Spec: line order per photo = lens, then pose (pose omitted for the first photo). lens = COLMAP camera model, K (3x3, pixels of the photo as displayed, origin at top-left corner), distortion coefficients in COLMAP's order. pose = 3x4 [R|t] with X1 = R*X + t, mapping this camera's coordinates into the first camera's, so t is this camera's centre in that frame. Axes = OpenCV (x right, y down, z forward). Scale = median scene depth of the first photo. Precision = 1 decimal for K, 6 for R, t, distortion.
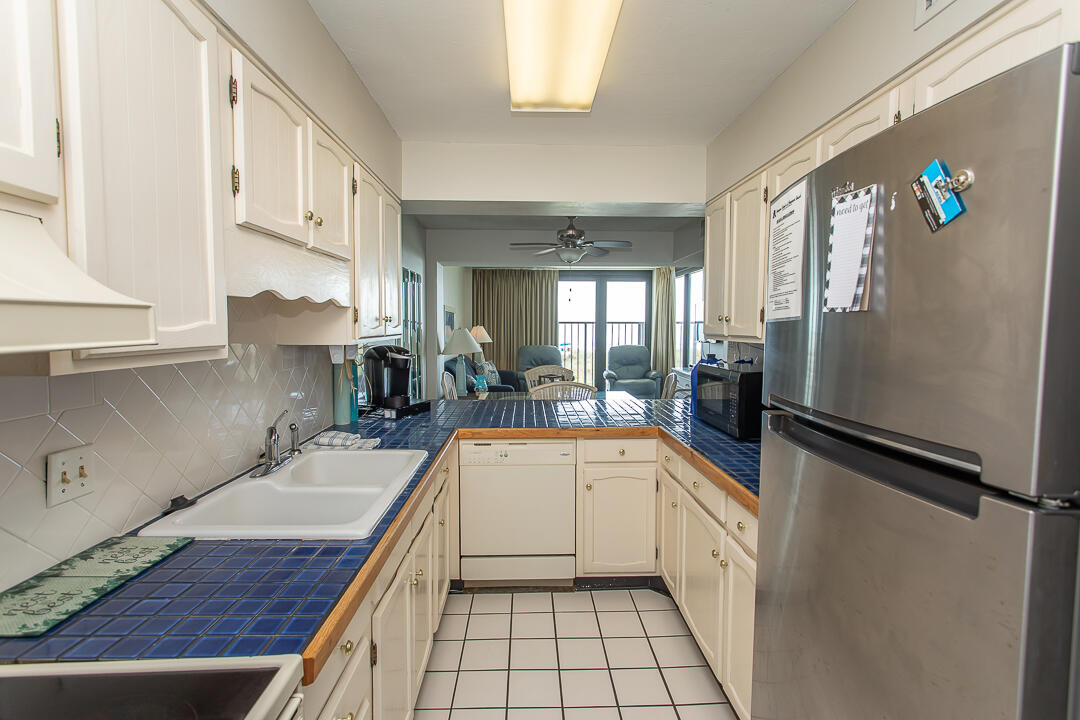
lens RADIAL K [[504.5, 0, 547.9], [0, 504.5, 354.8], [0, 0, 1]] dist [-0.001542, 0.003805]
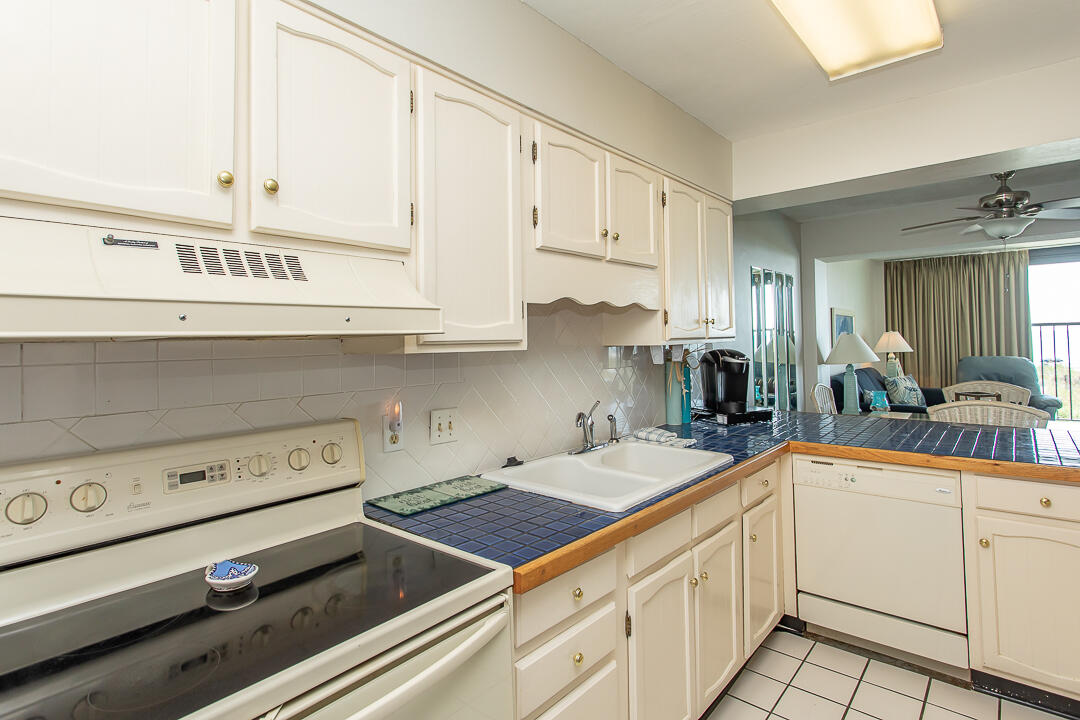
lens RADIAL K [[551.4, 0, 563.0], [0, 551.4, 325.0], [0, 0, 1]] dist [0.001197, 0.000275]
pose [[0.745961, -0.038865, -0.664854, 0.209643], [-0.015467, 0.997016, -0.075636, 0.025979], [0.665810, 0.066705, 0.743134, -0.006333]]
